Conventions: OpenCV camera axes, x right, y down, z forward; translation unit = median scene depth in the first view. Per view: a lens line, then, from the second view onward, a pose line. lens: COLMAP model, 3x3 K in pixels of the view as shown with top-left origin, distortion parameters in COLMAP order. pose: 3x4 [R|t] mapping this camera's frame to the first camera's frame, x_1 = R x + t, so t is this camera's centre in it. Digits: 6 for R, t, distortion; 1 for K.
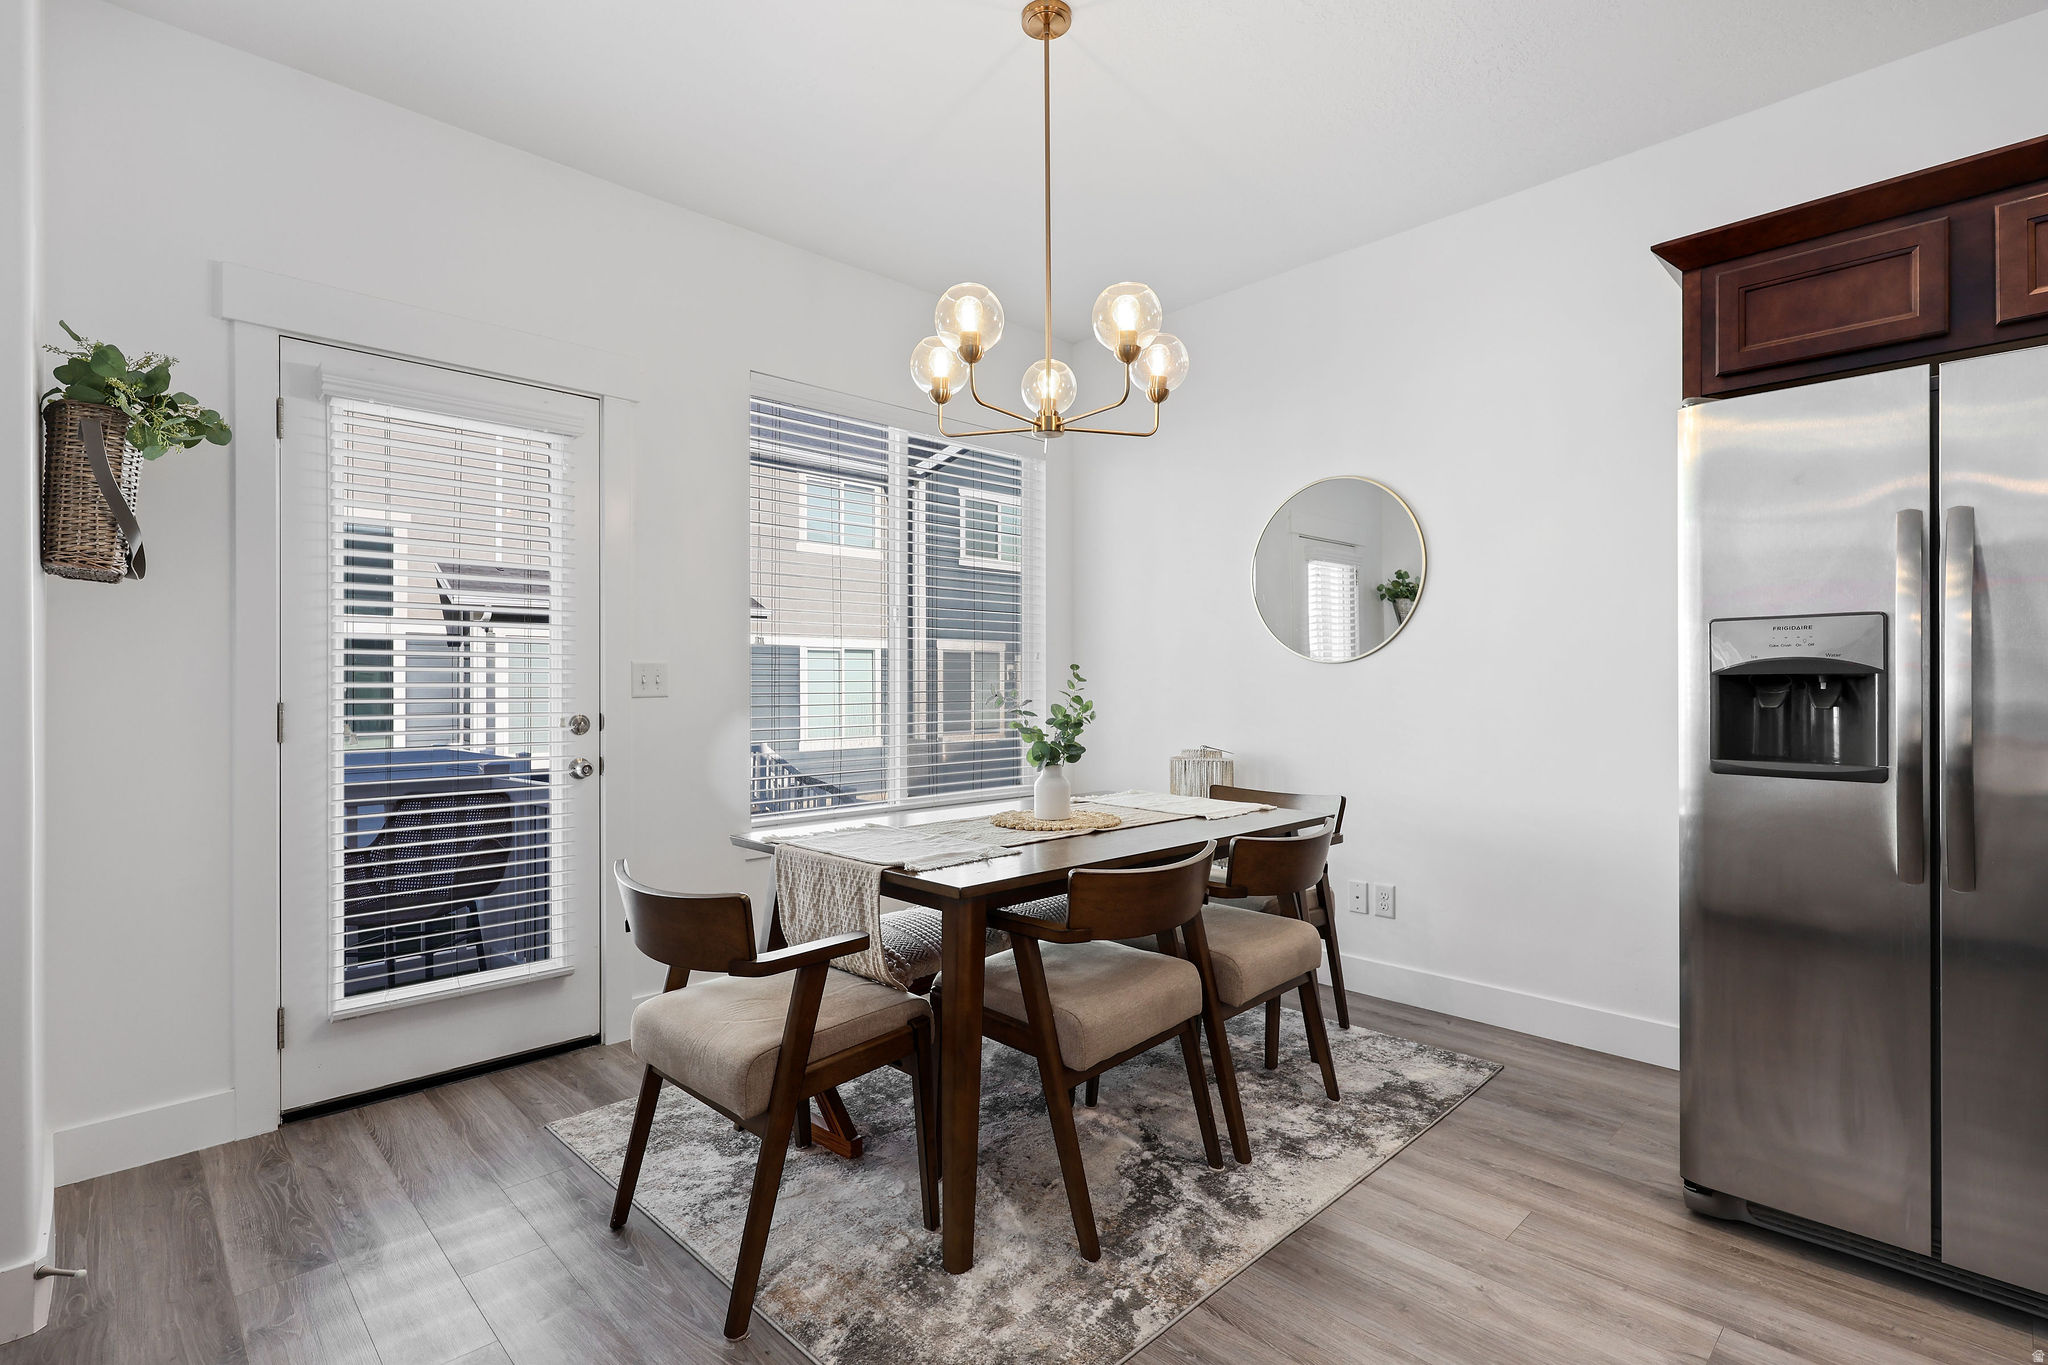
lens RADIAL K [[1004.8, 0, 1008.2], [0, 1004.8, 685.0], [0, 0, 1]] dist [0.002824, 0.000505]
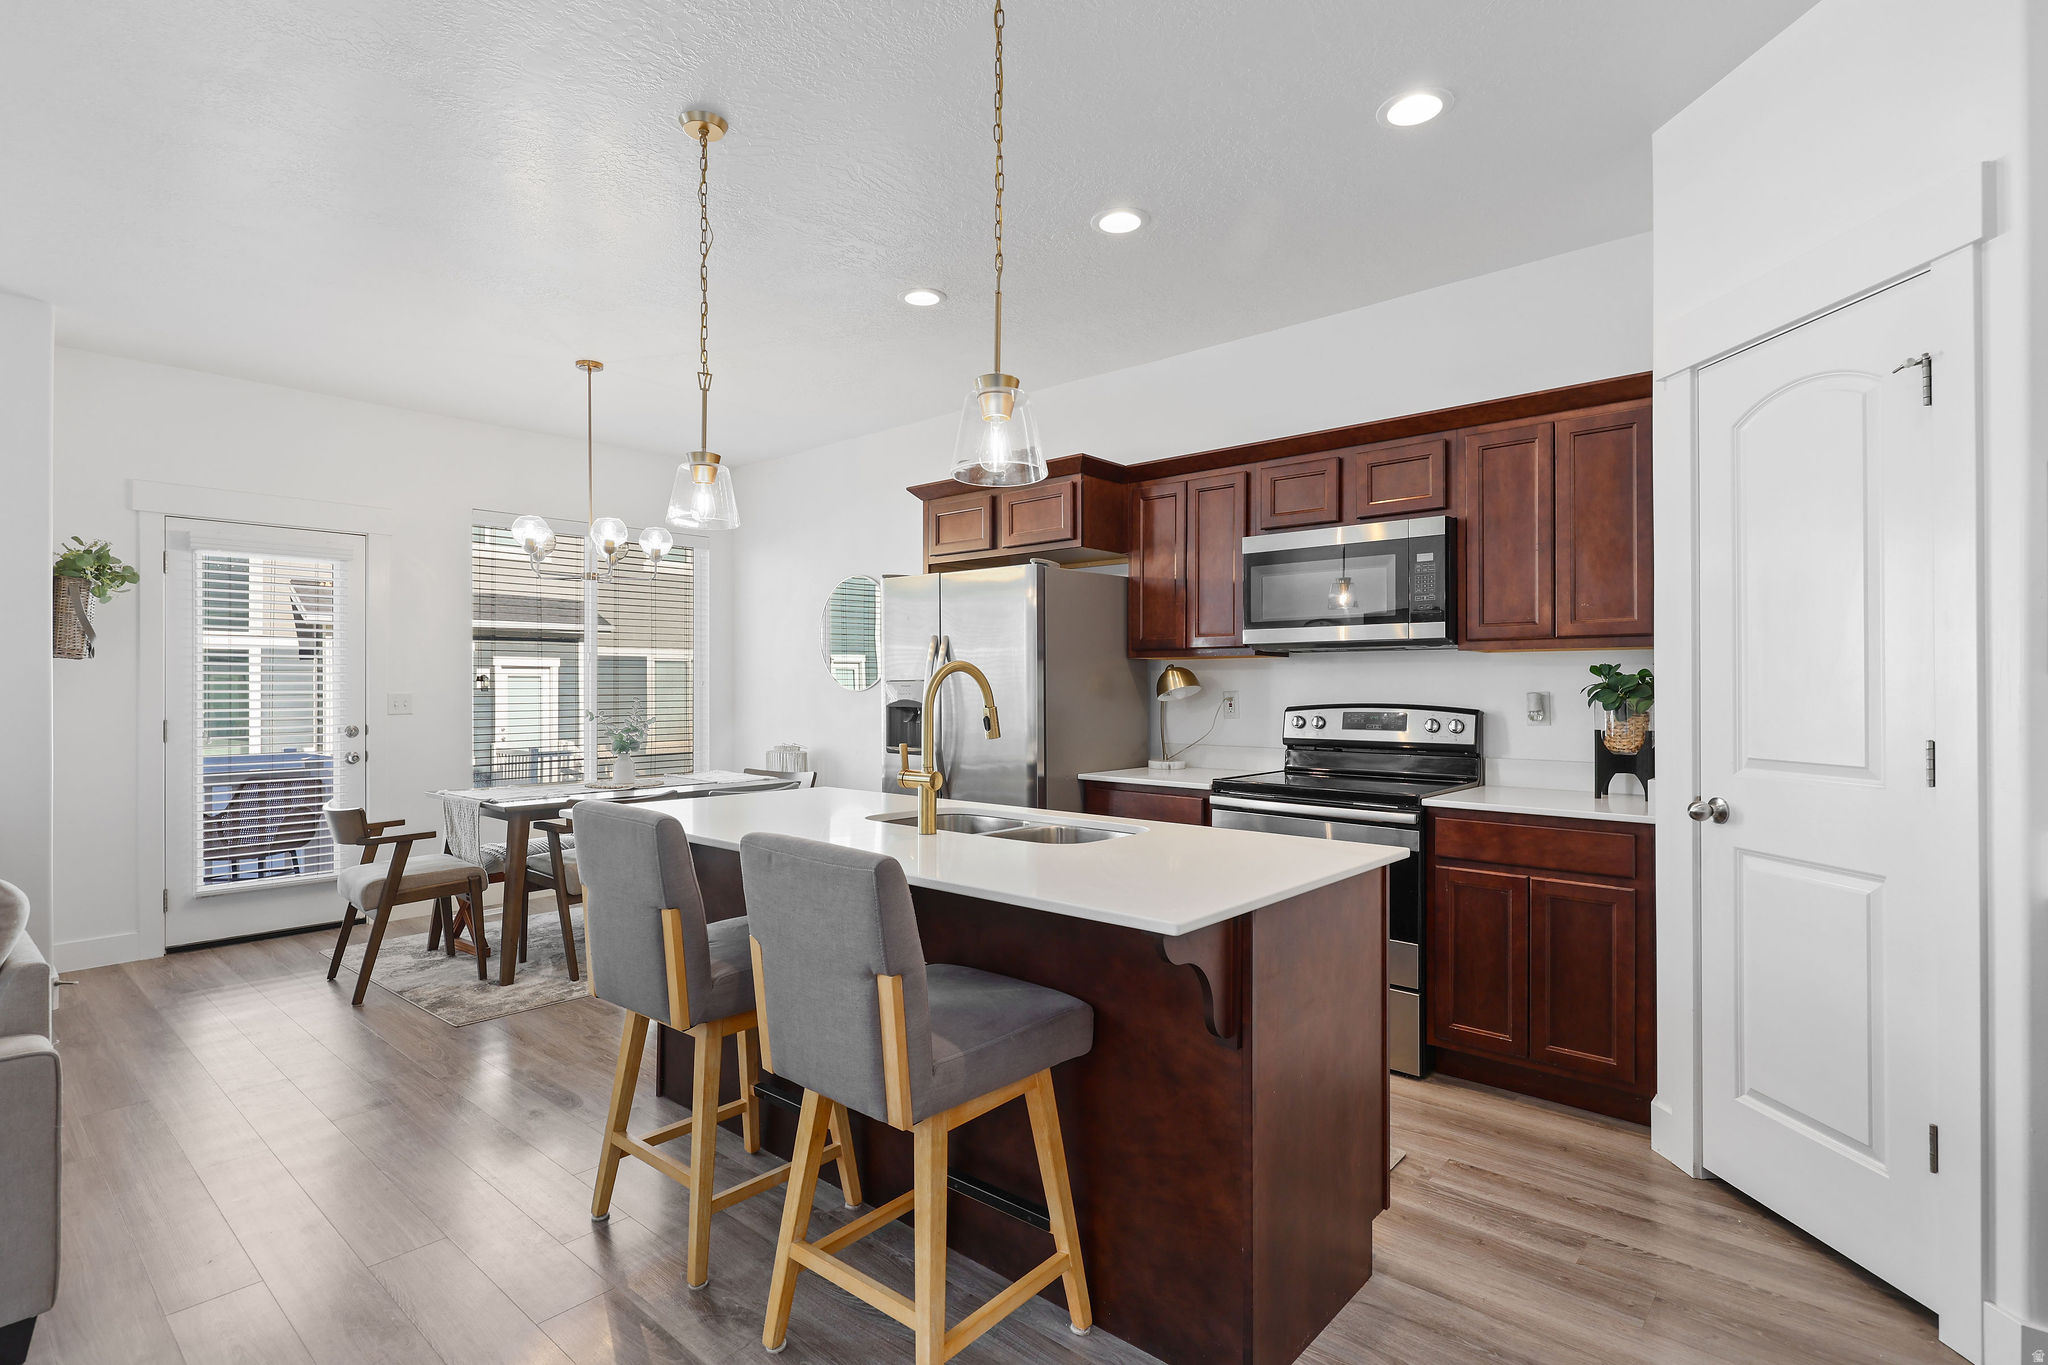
lens RADIAL K [[1004.8, 0, 975.3], [0, 1004.8, 689.4], [0, 0, 1]] dist [0.002824, 0.000505]
pose [[0.997384, -0.001723, 0.072266, 0.494213], [0.001630, 0.999998, 0.001346, -0.031574], [-0.072268, -0.001224, 0.997384, -0.753961]]
